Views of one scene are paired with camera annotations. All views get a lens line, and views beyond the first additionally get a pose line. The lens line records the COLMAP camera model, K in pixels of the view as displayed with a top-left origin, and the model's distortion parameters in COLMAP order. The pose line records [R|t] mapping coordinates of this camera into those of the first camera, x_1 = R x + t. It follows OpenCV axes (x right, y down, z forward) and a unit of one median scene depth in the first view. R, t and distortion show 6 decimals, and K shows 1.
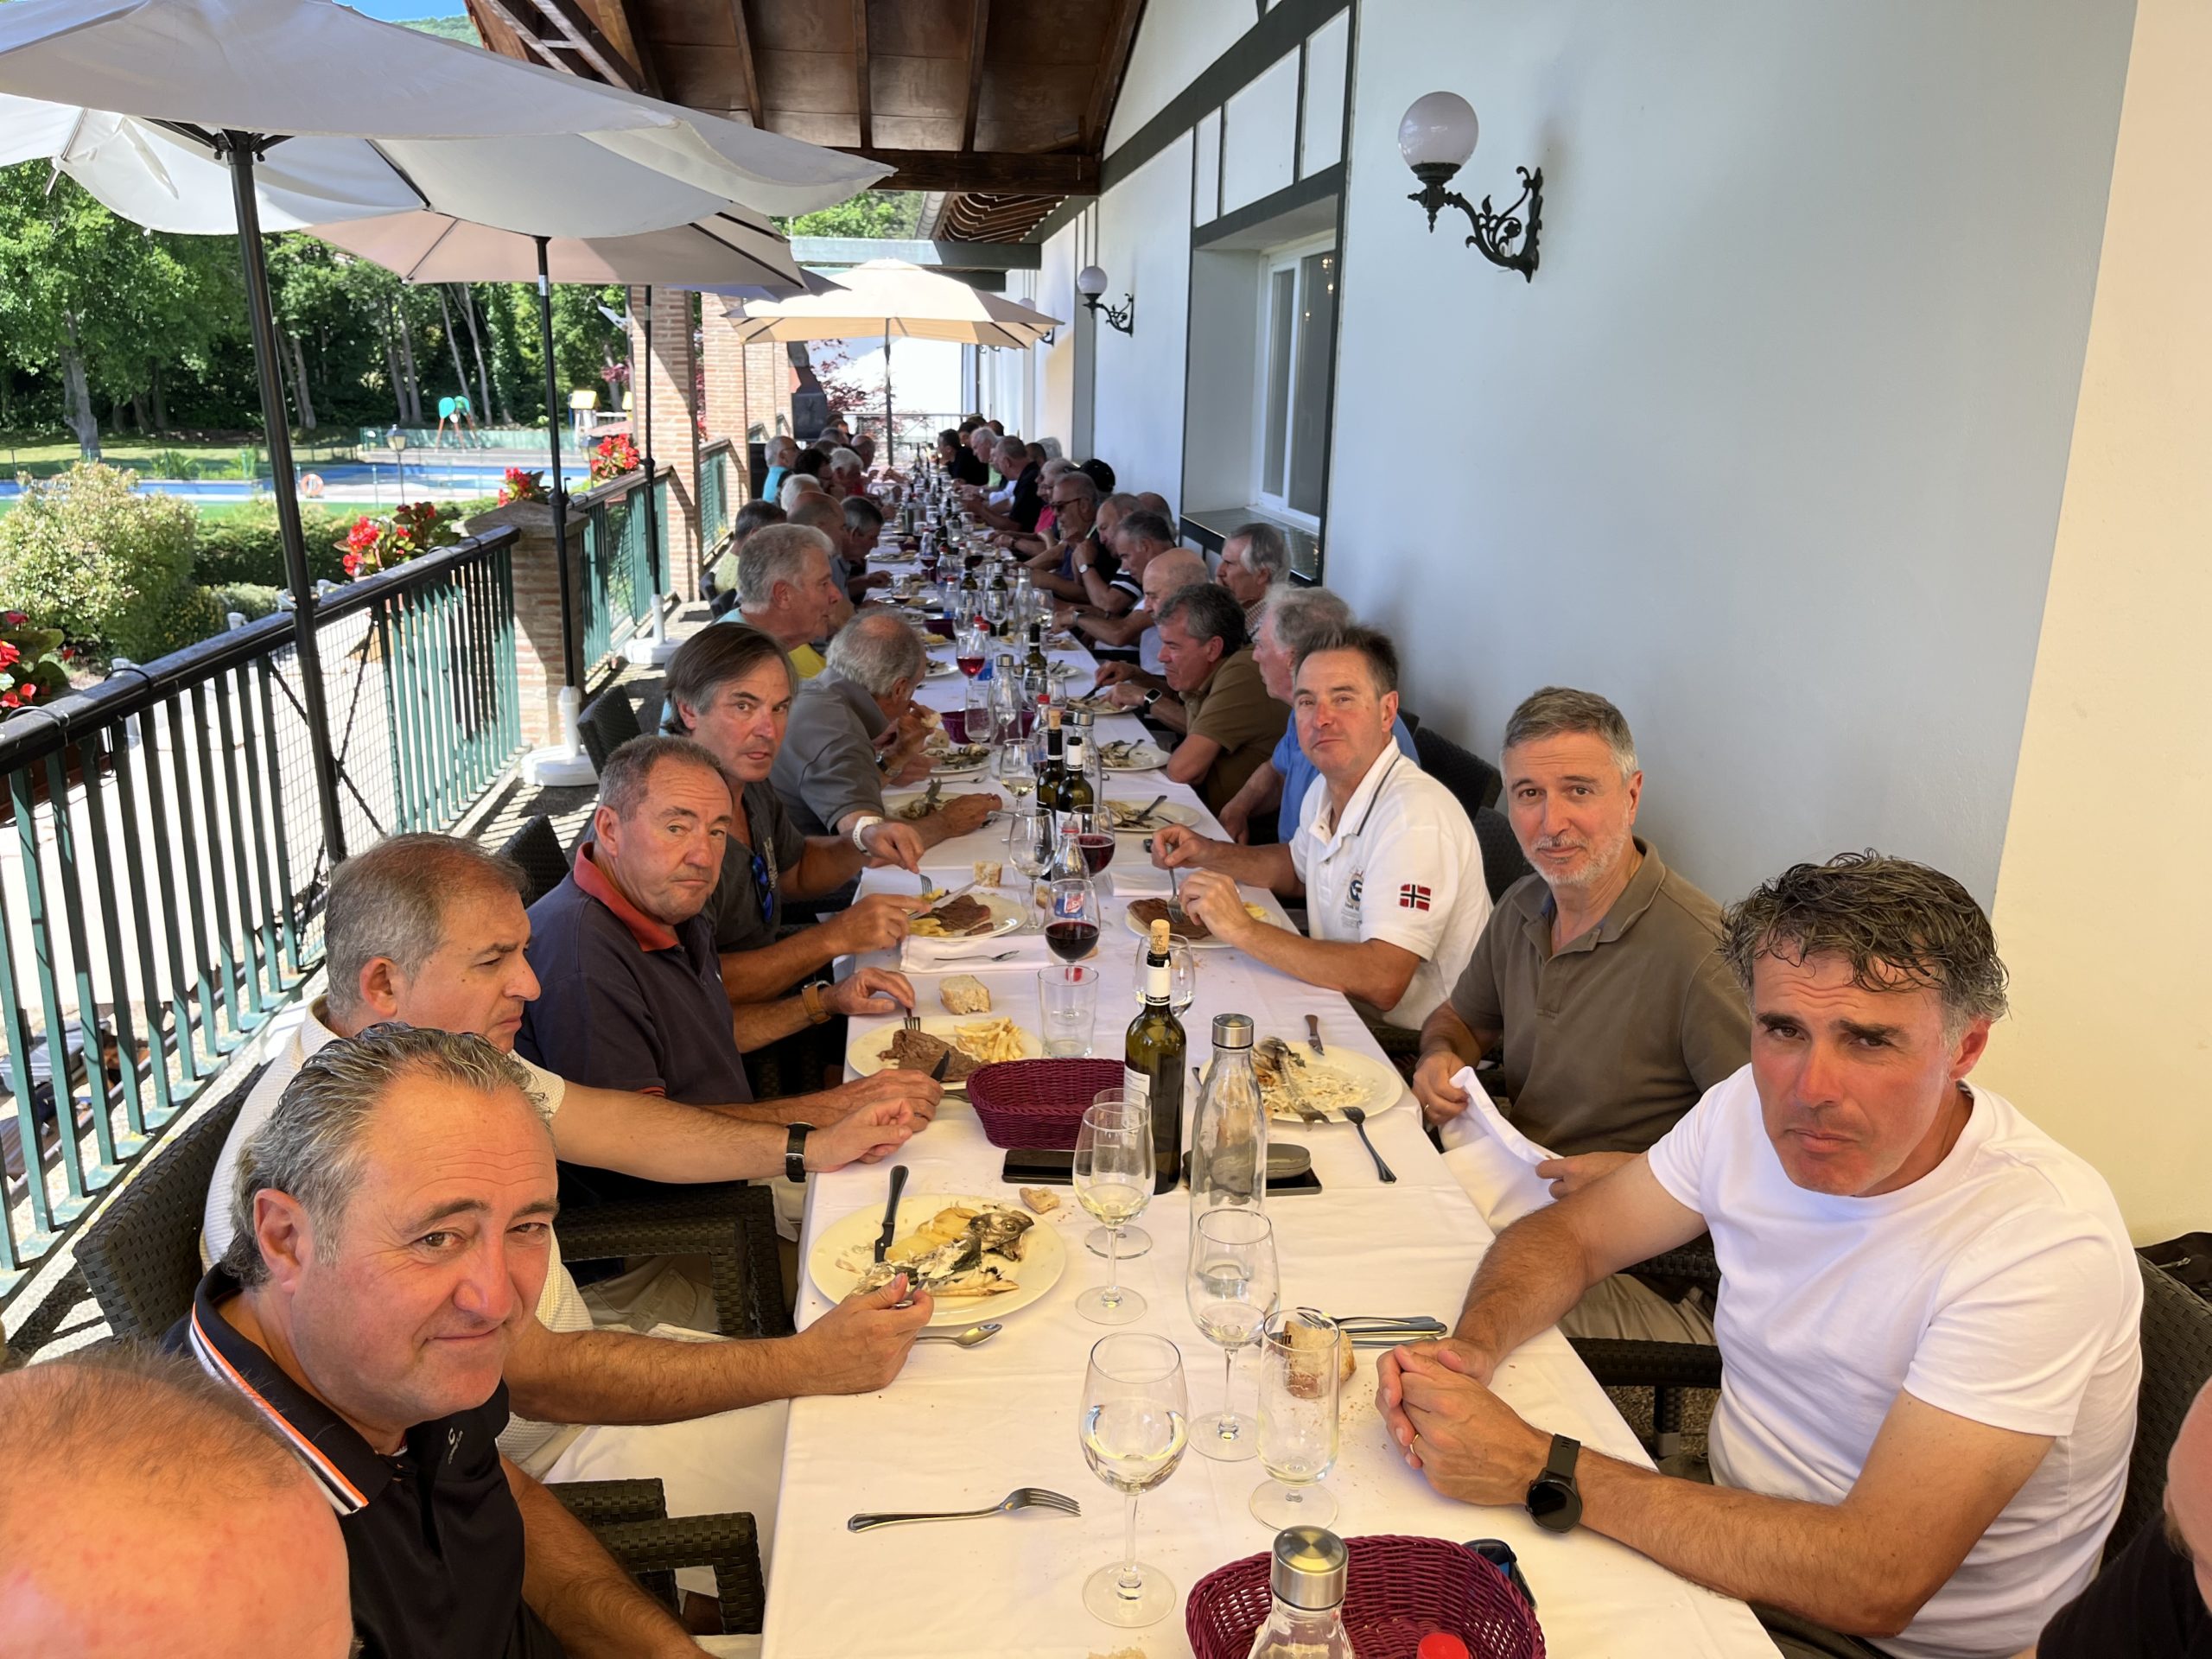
lens RADIAL K [[1647.6, 0, 1106.0], [0, 1647.6, 829.5], [0, 0, 1]] dist [-0.002509, -0.050782]
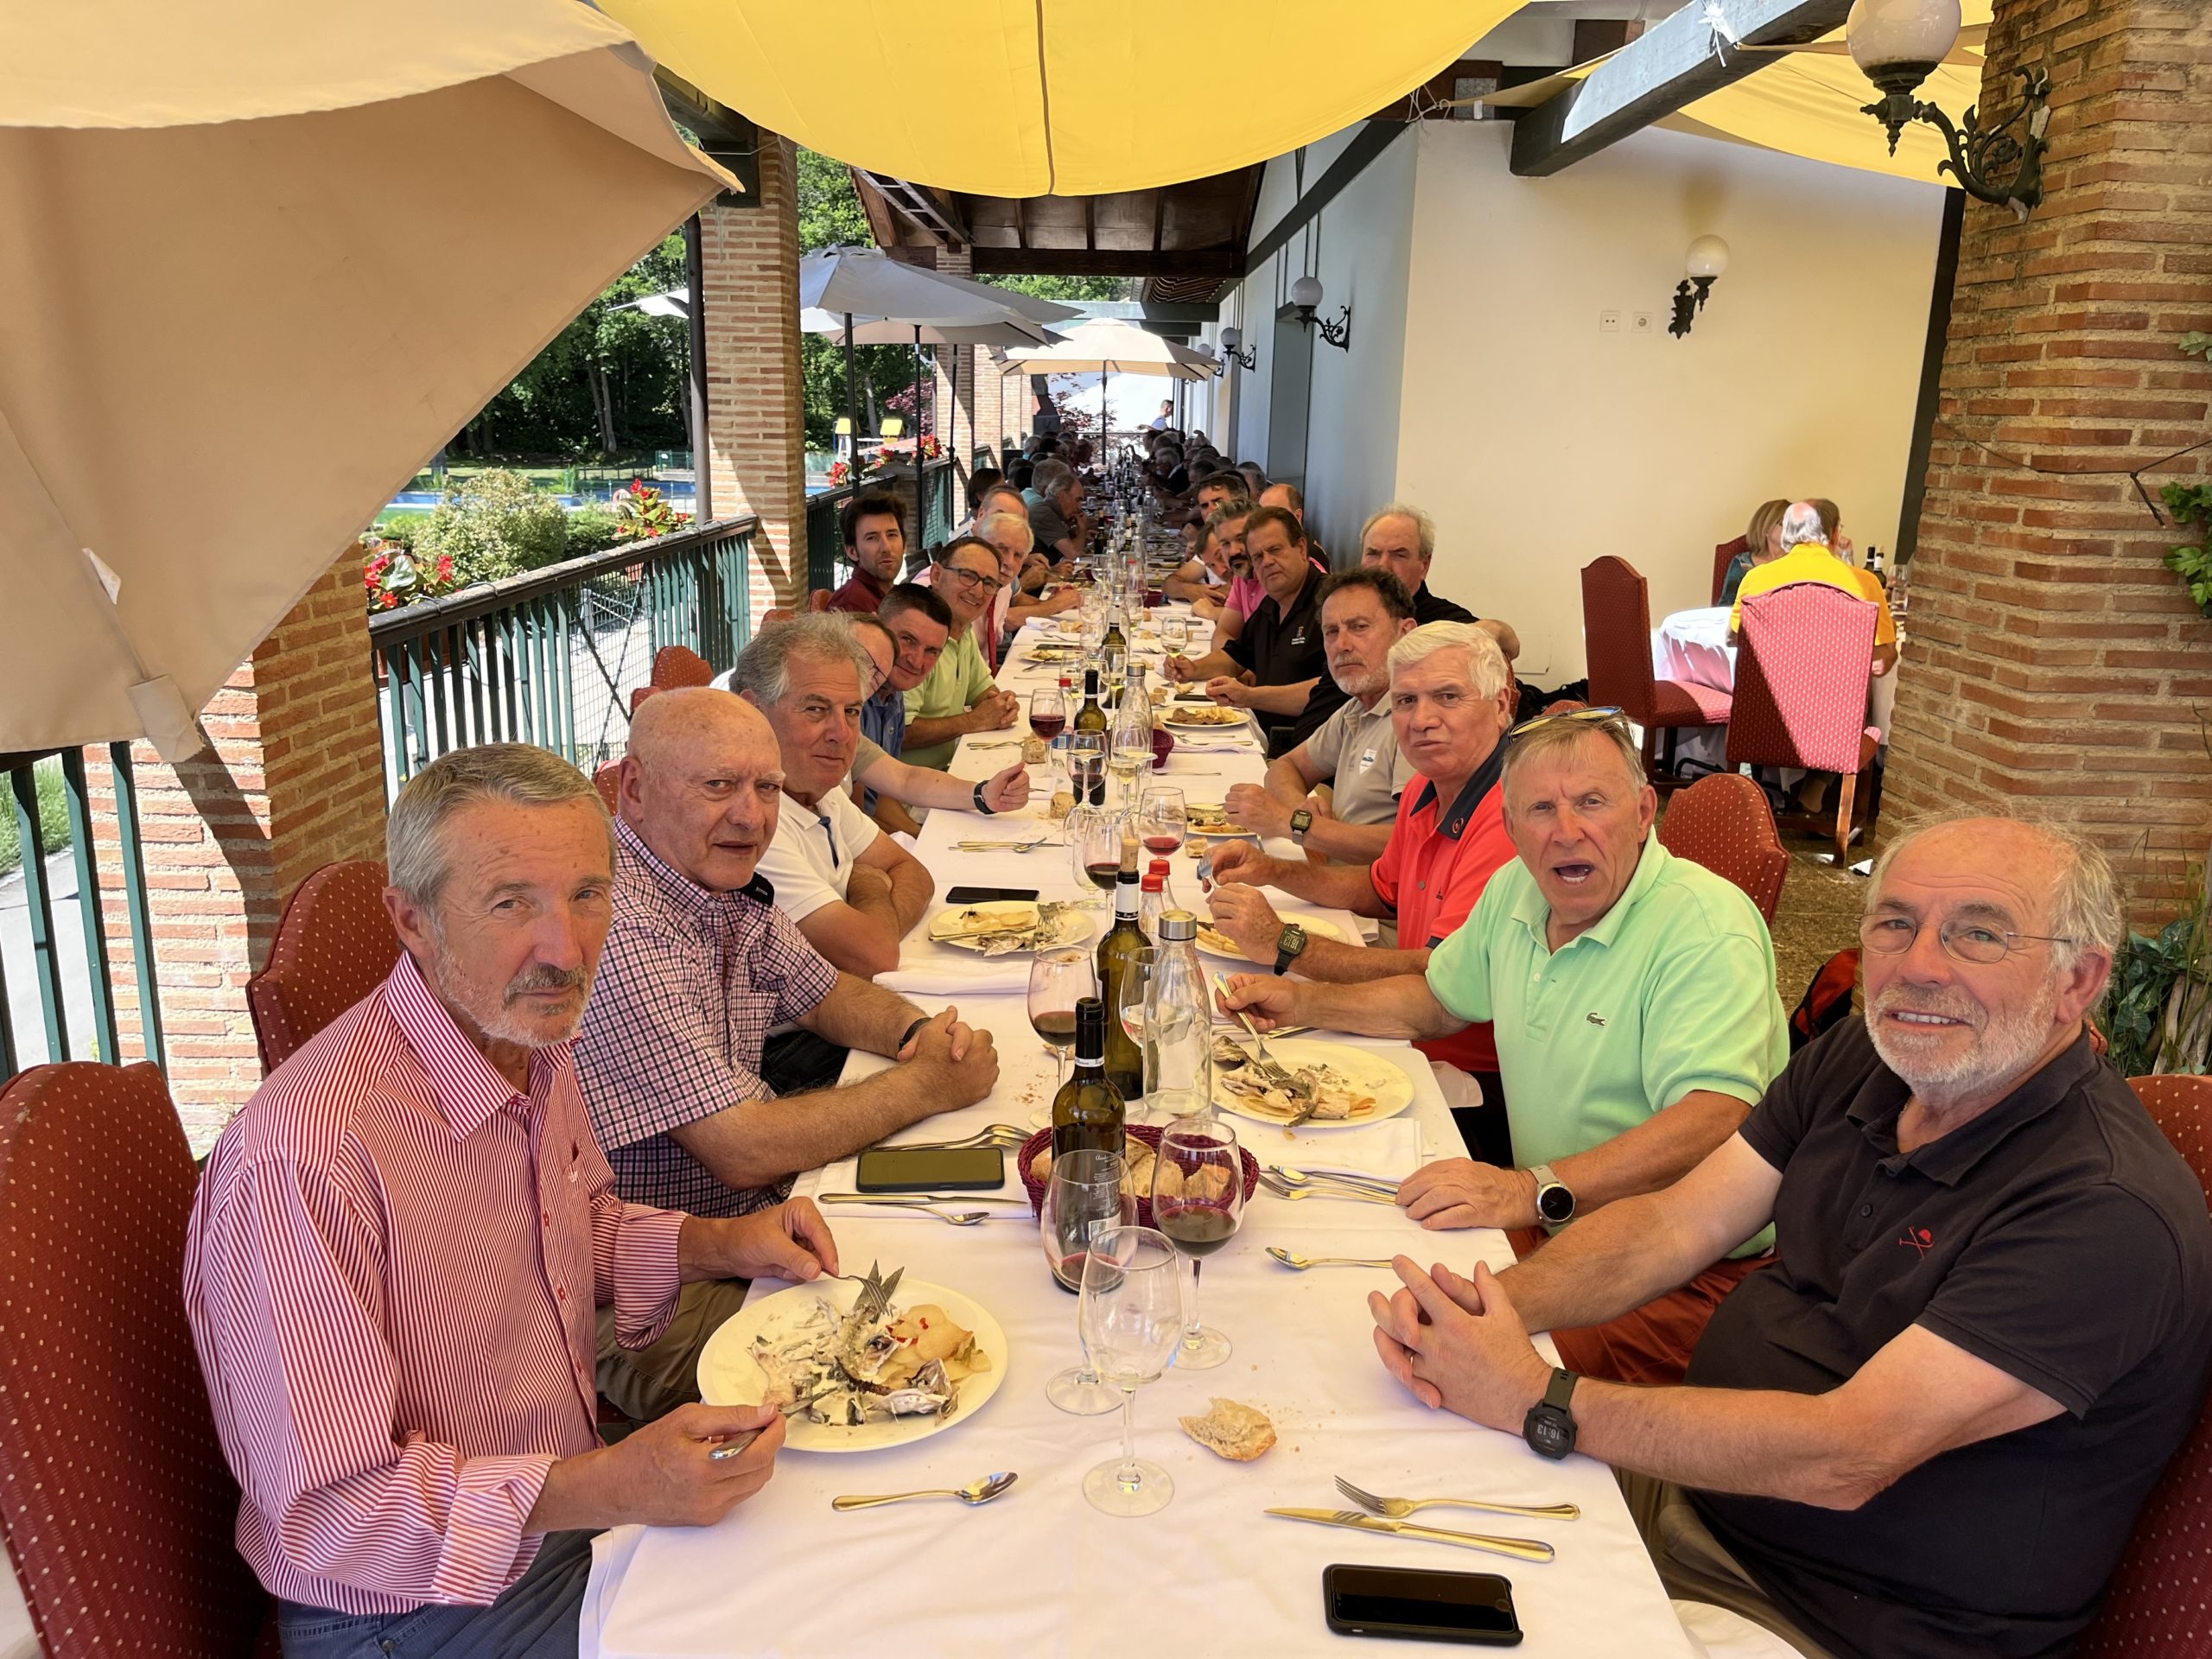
lens RADIAL K [[1624.4, 0, 1106.0], [0, 1624.4, 829.5], [0, 0, 1]] dist [-0.037393, 0.004903]
pose [[0.990731, 0.030667, -0.132328, 0.035802], [-0.032341, 0.999422, -0.010520, 0.059397], [0.131929, 0.014702, 0.991150, -0.204825]]
